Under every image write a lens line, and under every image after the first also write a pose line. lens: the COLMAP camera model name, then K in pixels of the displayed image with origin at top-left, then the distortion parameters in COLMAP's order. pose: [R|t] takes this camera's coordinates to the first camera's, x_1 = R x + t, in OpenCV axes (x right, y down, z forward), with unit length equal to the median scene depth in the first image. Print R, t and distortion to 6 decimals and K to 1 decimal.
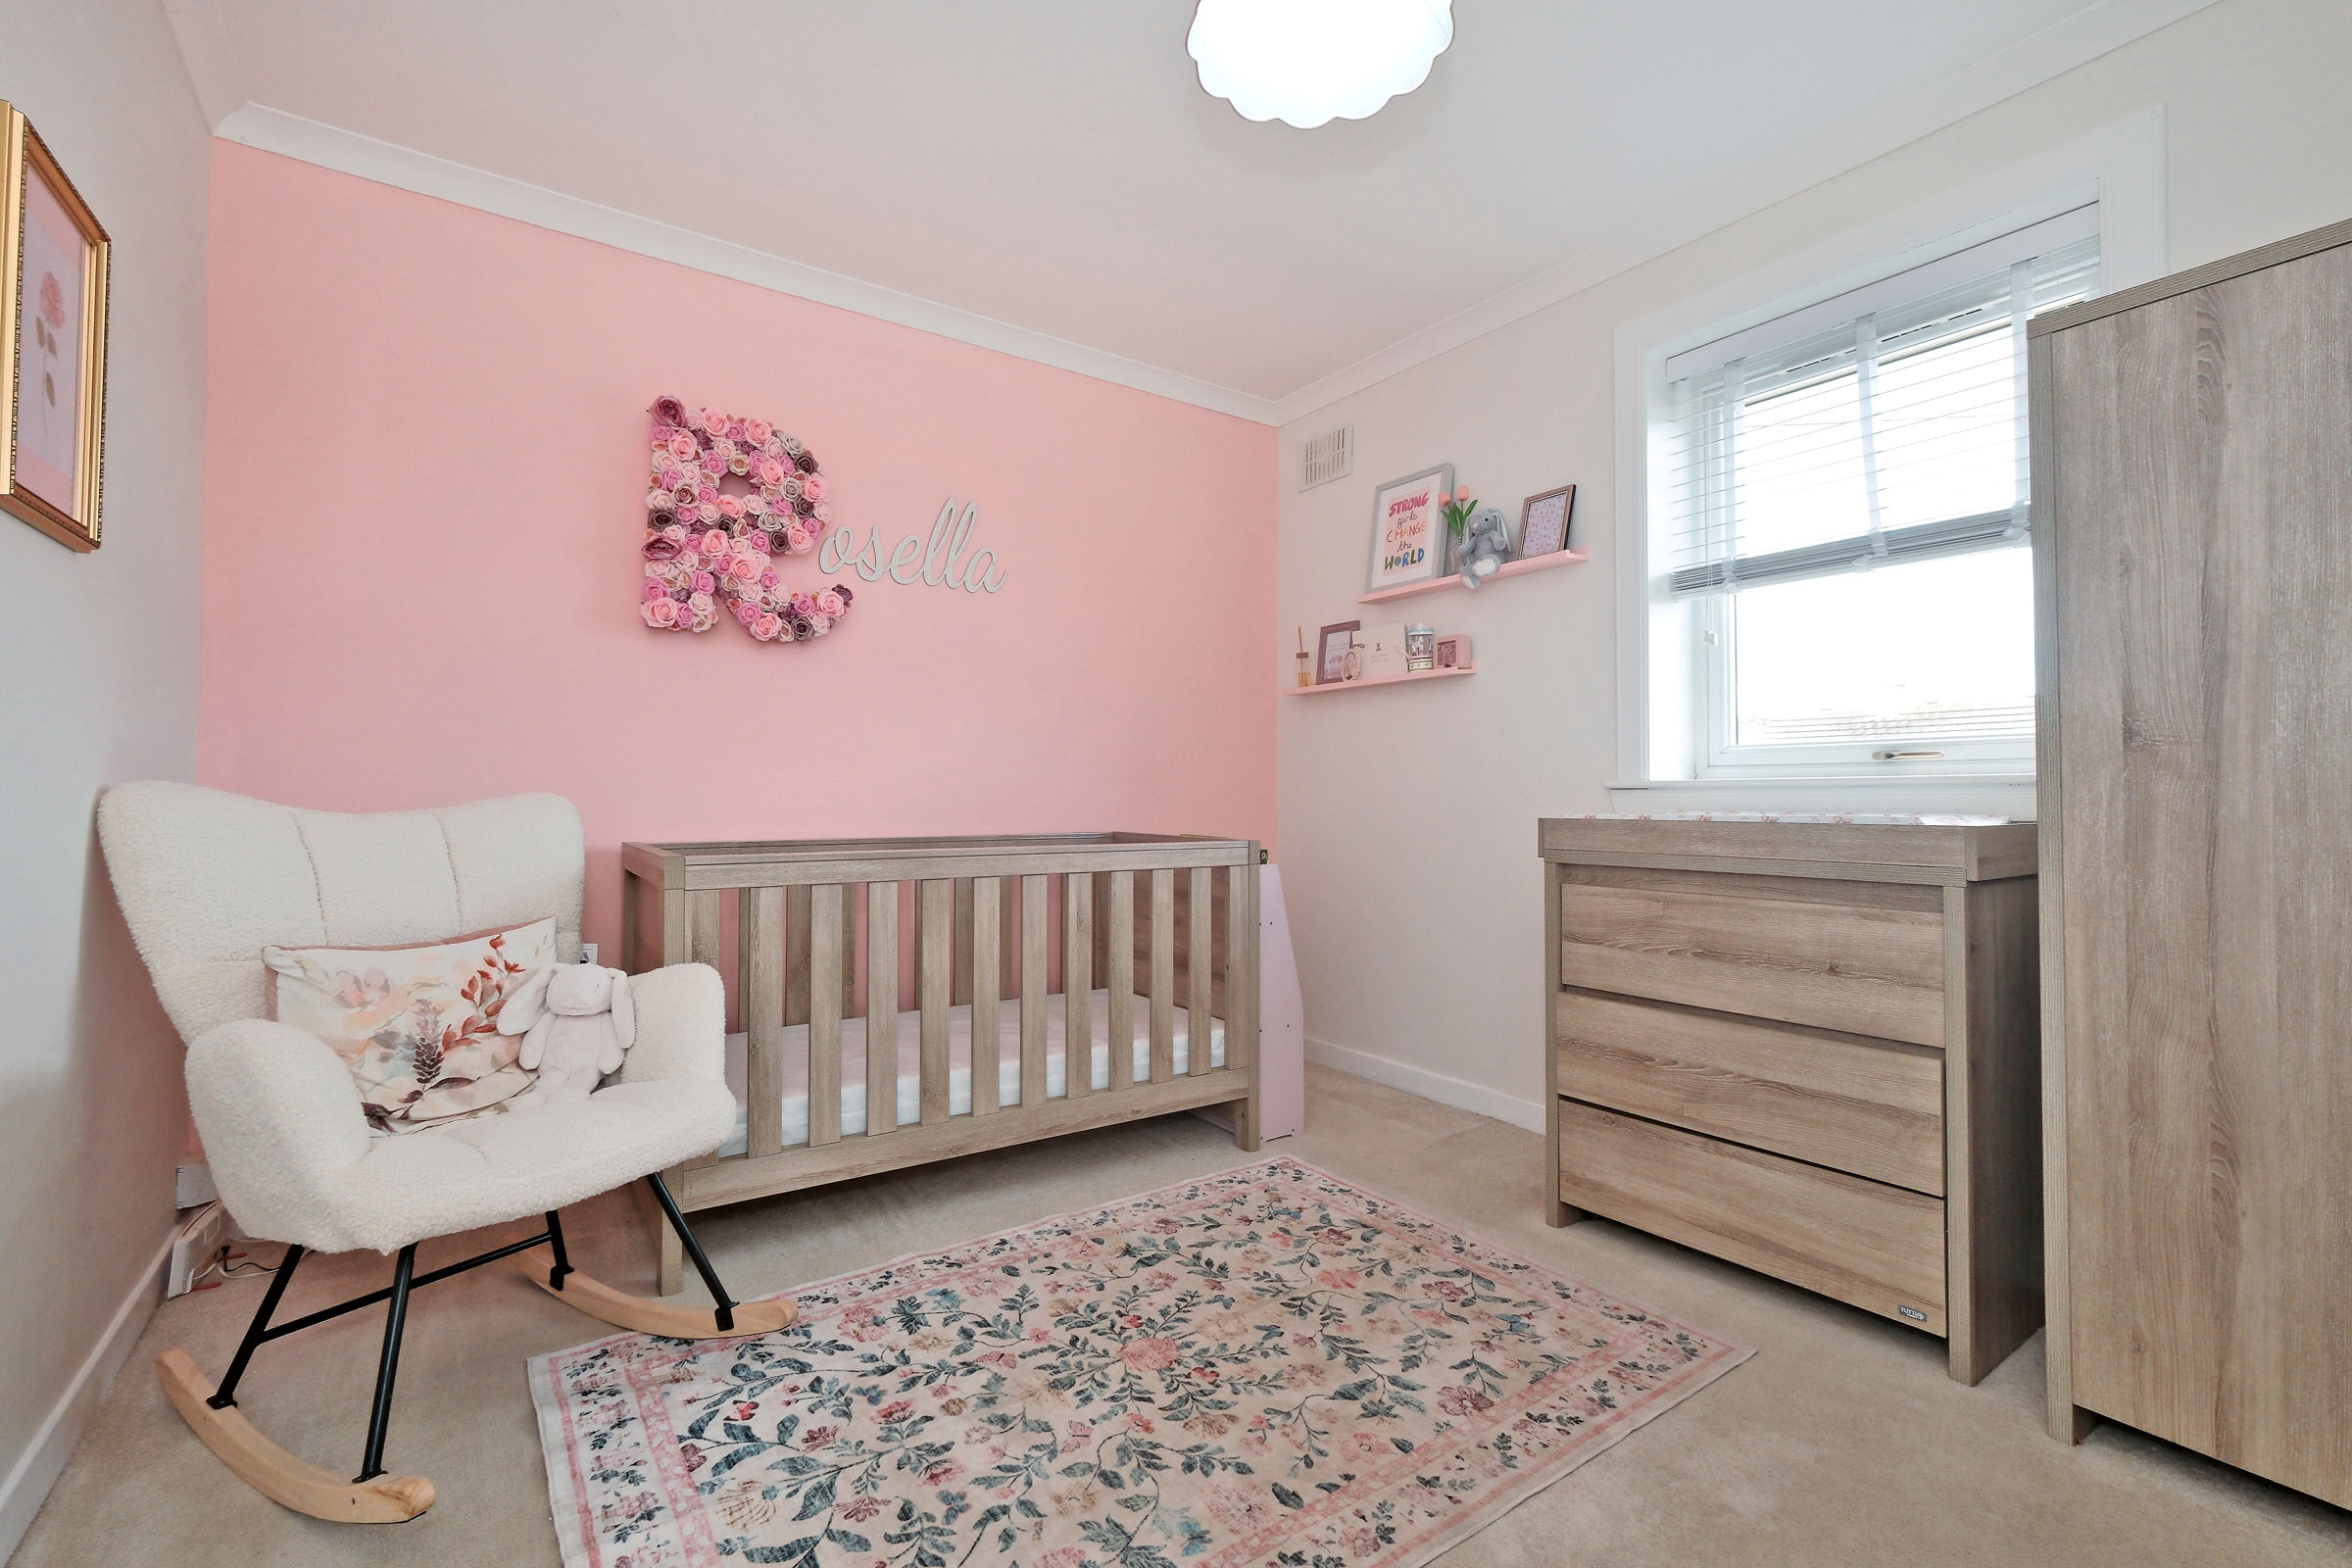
lens RADIAL K [[1015.3, 0, 1158.7], [0, 1015.3, 783.5], [0, 0, 1]] dist [-0.000809, -0.000601]
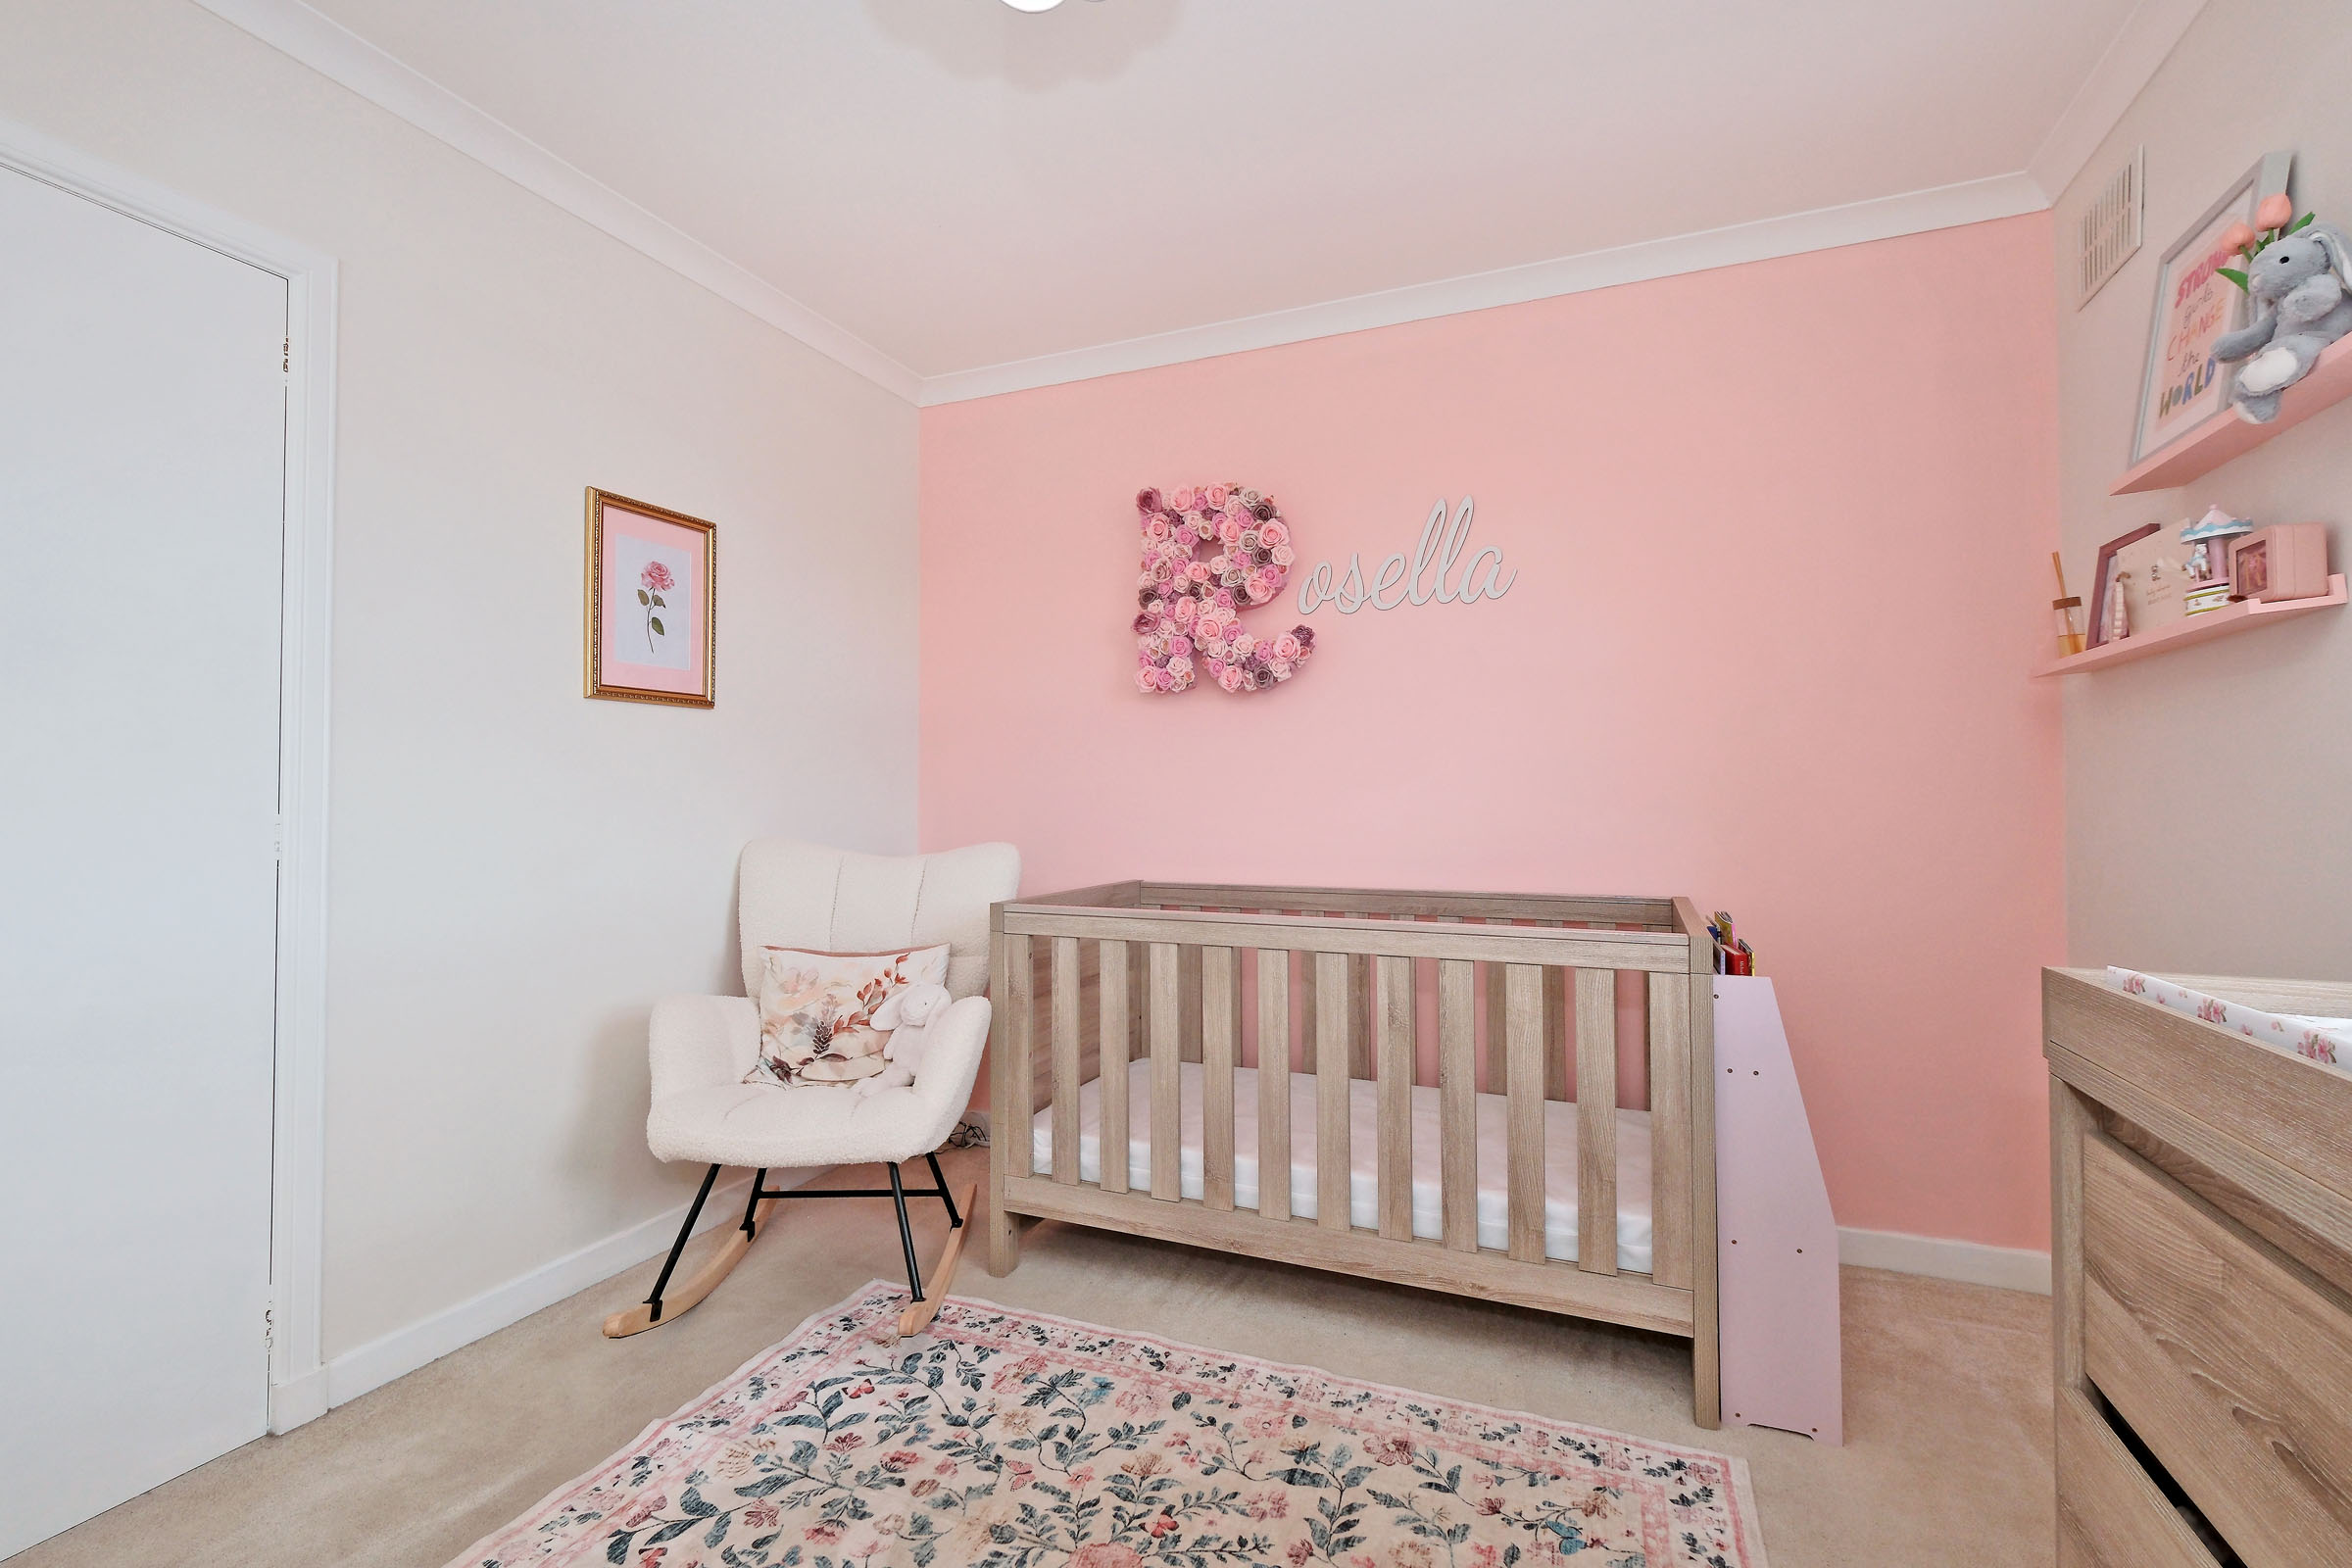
lens RADIAL K [[1015.3, 0, 1172.0], [0, 1015.3, 779.8], [0, 0, 1]] dist [-0.000809, -0.000601]
pose [[0.549501, -0.019841, -0.835258, 0.574177], [0.014230, 0.999795, -0.014388, -0.047640], [0.835372, -0.003980, 0.549670, 0.483714]]
